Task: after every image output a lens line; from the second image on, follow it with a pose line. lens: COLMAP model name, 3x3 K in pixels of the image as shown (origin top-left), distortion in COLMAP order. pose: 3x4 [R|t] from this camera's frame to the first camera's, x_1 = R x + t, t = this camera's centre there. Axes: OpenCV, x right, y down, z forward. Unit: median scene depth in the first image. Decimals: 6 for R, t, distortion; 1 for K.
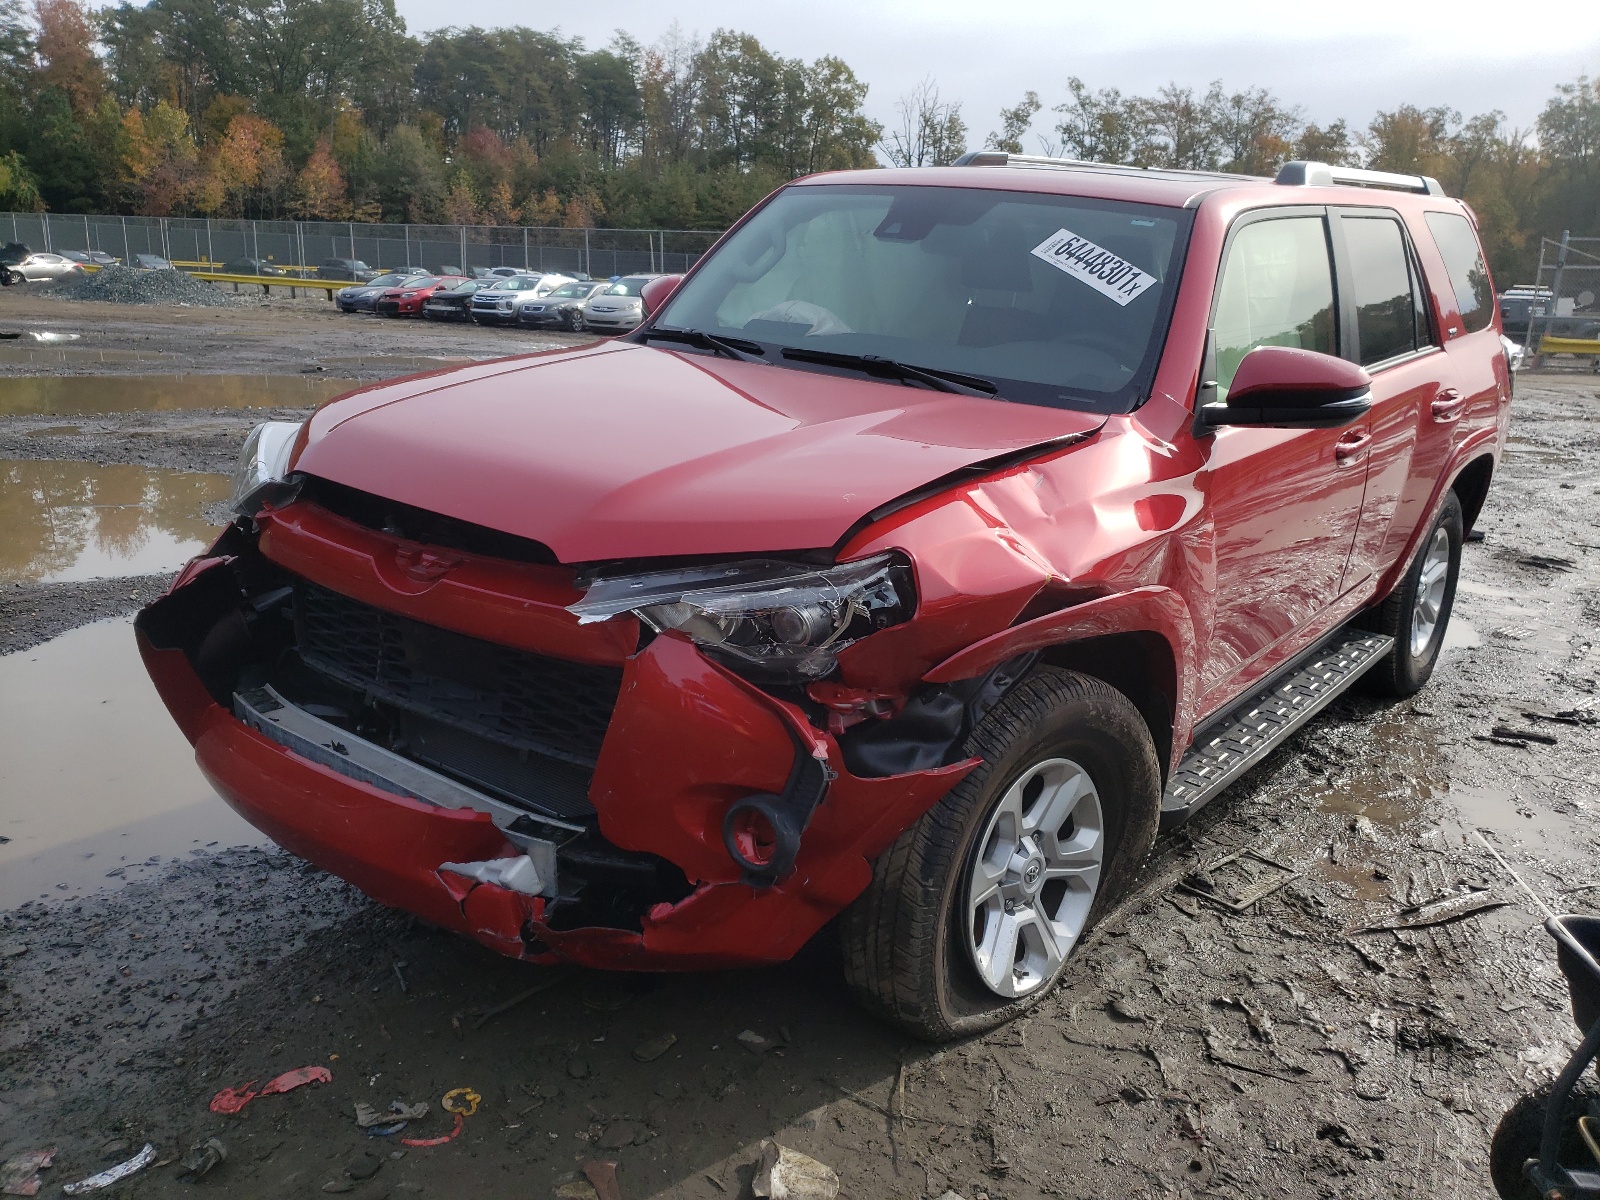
lens RADIAL K [[1252.9, 0, 800.0], [0, 1252.9, 600.0], [0, 0, 1]] dist [0.092634, -0.205404]
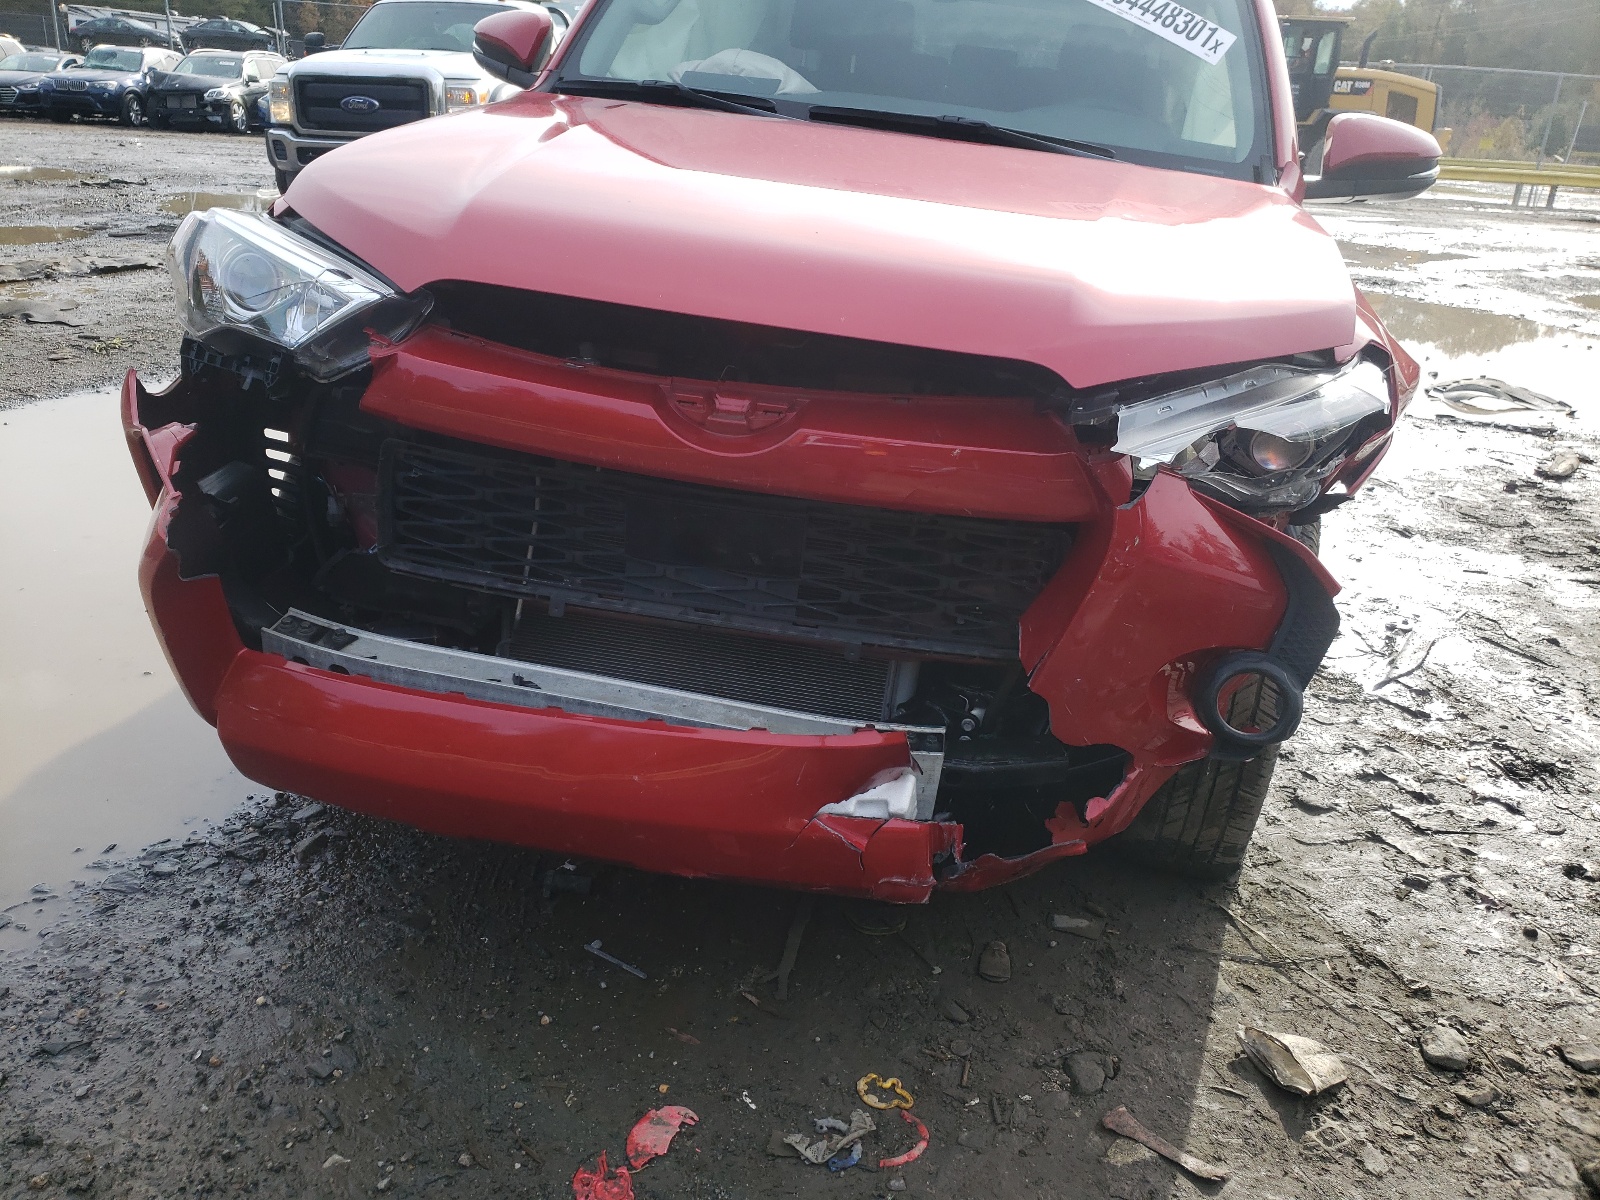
lens RADIAL K [[1252.9, 0, 800.0], [0, 1252.9, 600.0], [0, 0, 1]] dist [0.092634, -0.205404]
pose [[0.896929, -0.143165, 0.418356, -0.569396], [0.077471, 0.982379, 0.170086, -0.039945], [-0.435335, -0.120145, 0.892216, 0.340386]]
